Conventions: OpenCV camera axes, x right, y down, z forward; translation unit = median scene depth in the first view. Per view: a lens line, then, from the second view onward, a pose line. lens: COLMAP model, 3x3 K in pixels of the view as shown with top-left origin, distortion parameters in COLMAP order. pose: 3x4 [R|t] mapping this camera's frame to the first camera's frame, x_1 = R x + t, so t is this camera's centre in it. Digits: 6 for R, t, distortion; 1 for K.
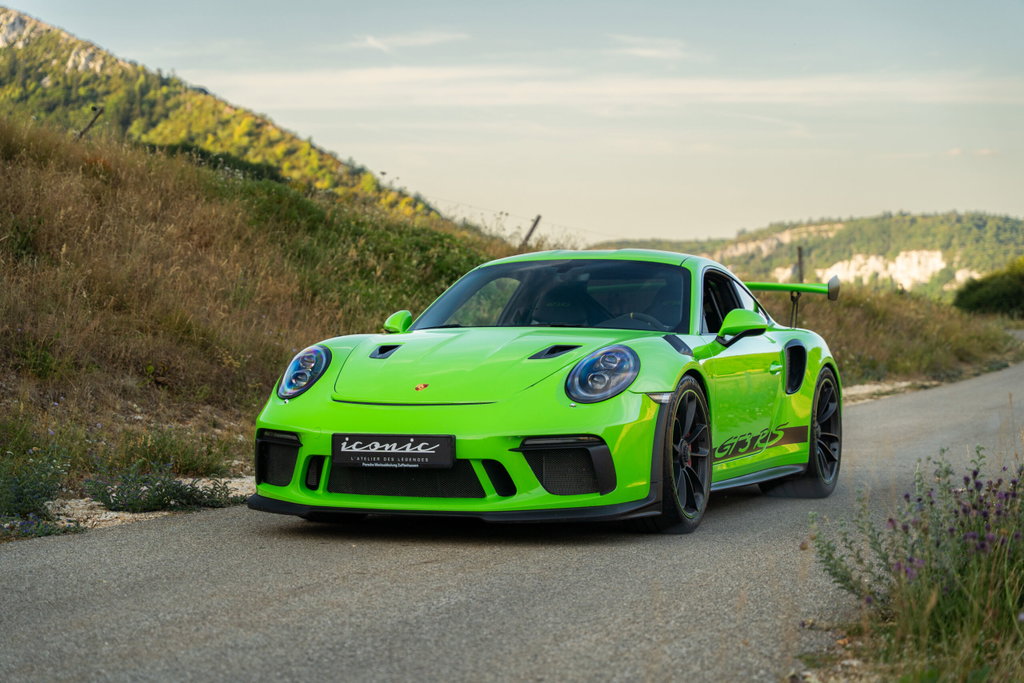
lens RADIAL K [[1983.8, 0, 512.4], [0, 1983.8, 341.3], [0, 0, 1]] dist [0.091567, 0.000000]
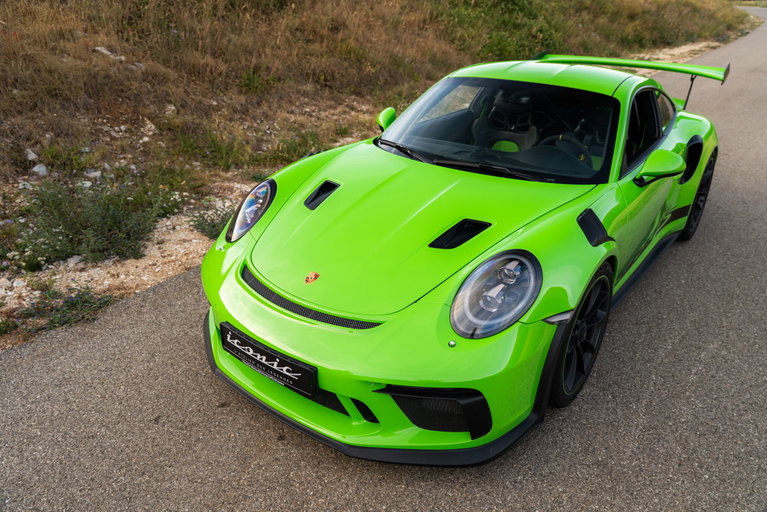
lens RADIAL K [[559.6, 0, 380.9], [0, 559.6, 255.4], [0, 0, 1]] dist [-0.004454, 0.001661]
pose [[0.962437, 0.130070, -0.238319, 0.031675], [-0.017416, 0.905544, 0.423895, -0.063795], [0.270944, -0.403821, 0.873795, 0.455860]]
